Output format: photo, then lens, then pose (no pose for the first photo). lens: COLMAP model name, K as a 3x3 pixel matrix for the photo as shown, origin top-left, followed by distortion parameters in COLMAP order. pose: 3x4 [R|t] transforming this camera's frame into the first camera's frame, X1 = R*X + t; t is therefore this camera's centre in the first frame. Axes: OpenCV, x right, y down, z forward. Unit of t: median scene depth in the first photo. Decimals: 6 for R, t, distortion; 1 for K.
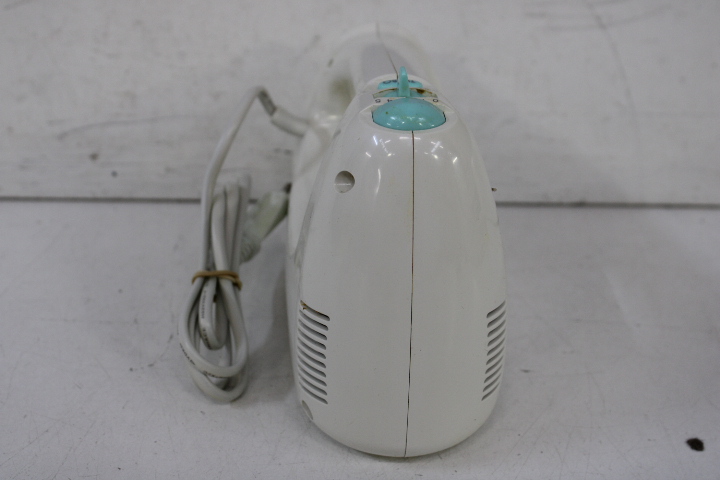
lens RADIAL K [[1110.8, 0, 362.2], [0, 1110.8, 239.1], [0, 0, 1]] dist [-0.042646, 0.000000]
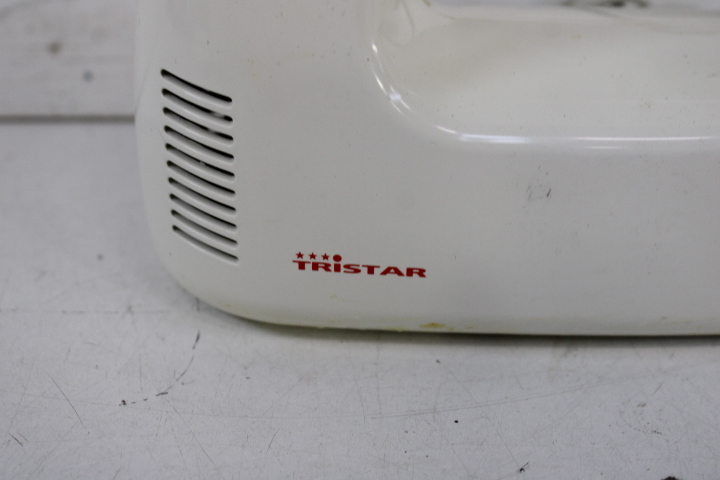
lens RADIAL K [[1110.8, 0, 357.2], [0, 1110.8, 242.1], [0, 0, 1]] dist [-0.042646, 0.000000]
pose [[0.999800, -0.014271, 0.014023, -0.085075], [0.014267, 0.999898, 0.000405, 0.035992], [-0.014027, -0.000205, 0.999902, 0.388254]]
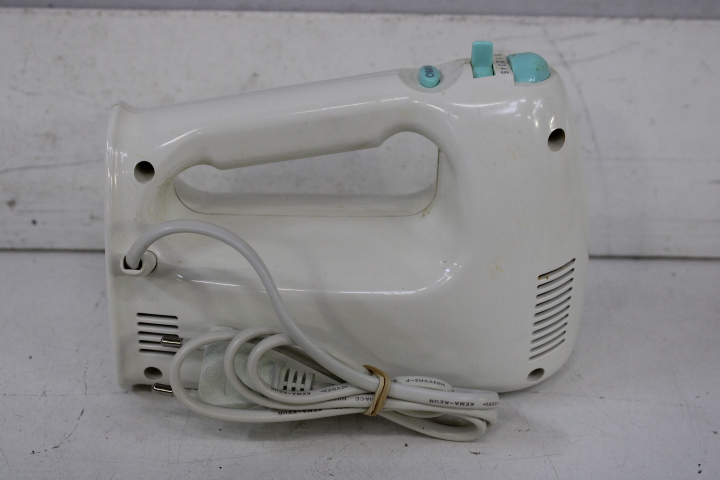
lens RADIAL K [[1110.8, 0, 361.4], [0, 1110.8, 239.2], [0, 0, 1]] dist [-0.042646, 0.000000]
pose [[0.999801, 0.002047, 0.019822, 0.029128], [-0.001727, 0.999868, -0.016142, -0.031069], [-0.019852, 0.016104, 0.999673, 0.082448]]
